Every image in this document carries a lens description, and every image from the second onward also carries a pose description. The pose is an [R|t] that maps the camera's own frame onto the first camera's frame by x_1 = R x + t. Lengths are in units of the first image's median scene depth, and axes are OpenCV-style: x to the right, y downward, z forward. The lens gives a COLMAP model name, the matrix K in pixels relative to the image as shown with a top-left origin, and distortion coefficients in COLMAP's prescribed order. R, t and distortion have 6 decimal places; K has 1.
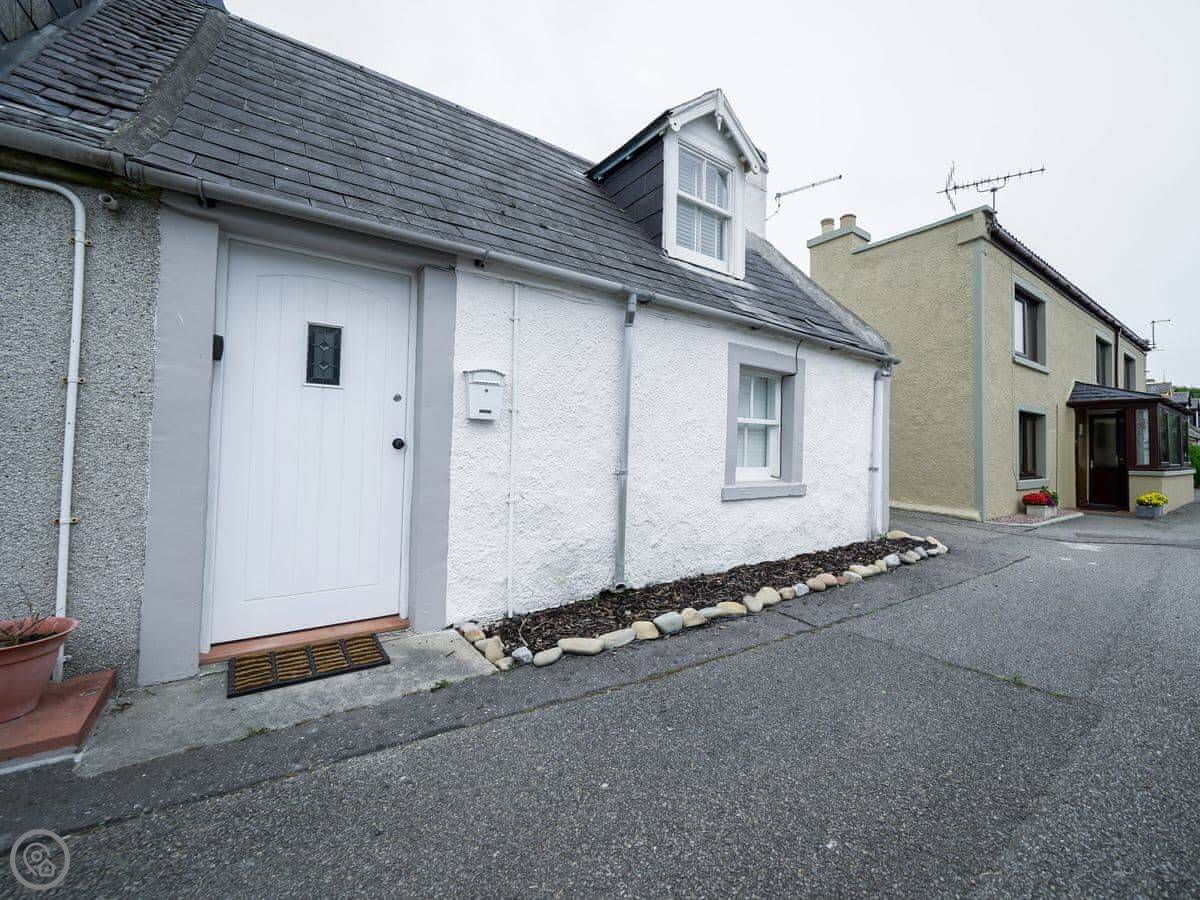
lens RADIAL K [[491.8, 0, 595.1], [0, 491.8, 445.8], [0, 0, 1]] dist [-0.013094, 0.001763]
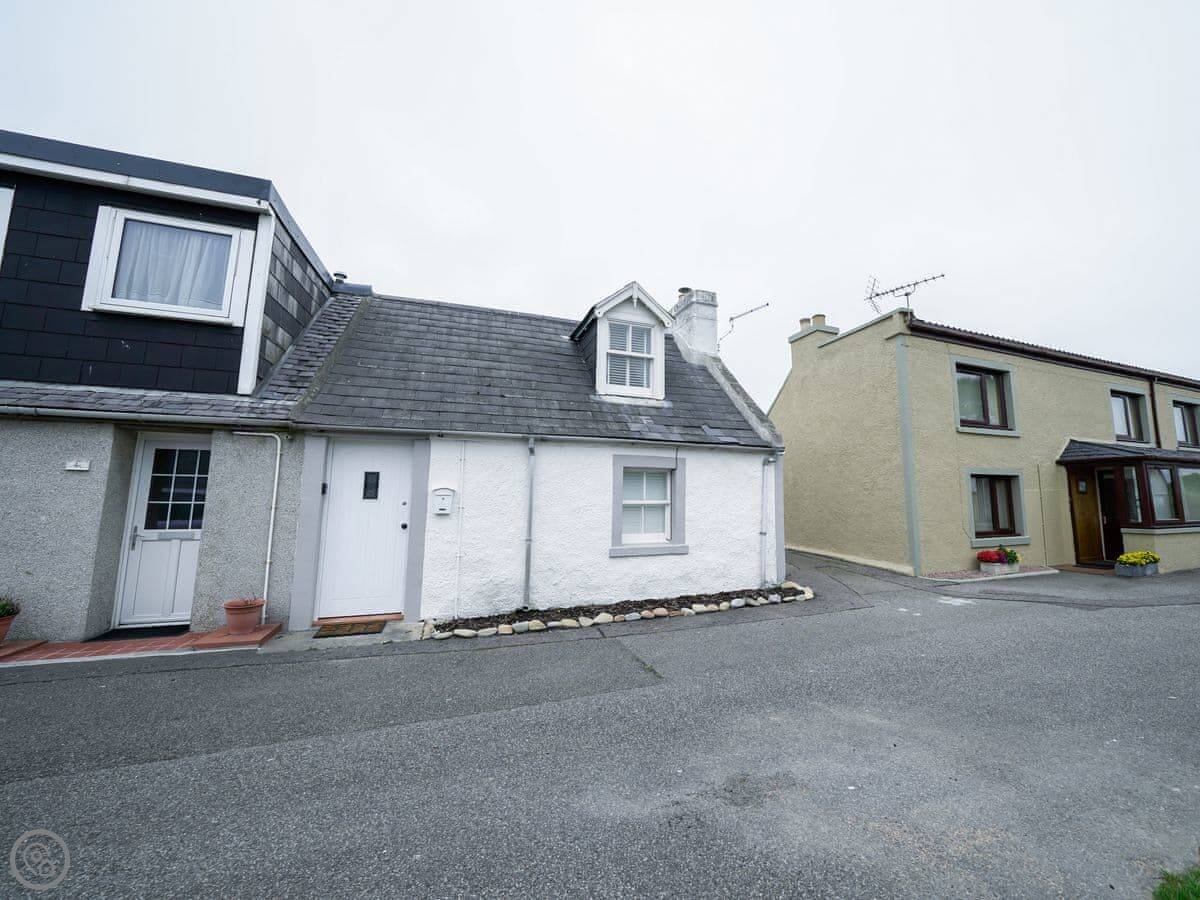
lens RADIAL K [[454.0, 0, 612.1], [0, 454.0, 441.3], [0, 0, 1]] dist [-0.021567, 0.001515]
pose [[0.952082, -0.053478, -0.301130, 0.824735], [0.020788, 0.993633, -0.110734, -0.105755], [0.305135, 0.099168, 0.947132, -0.449233]]
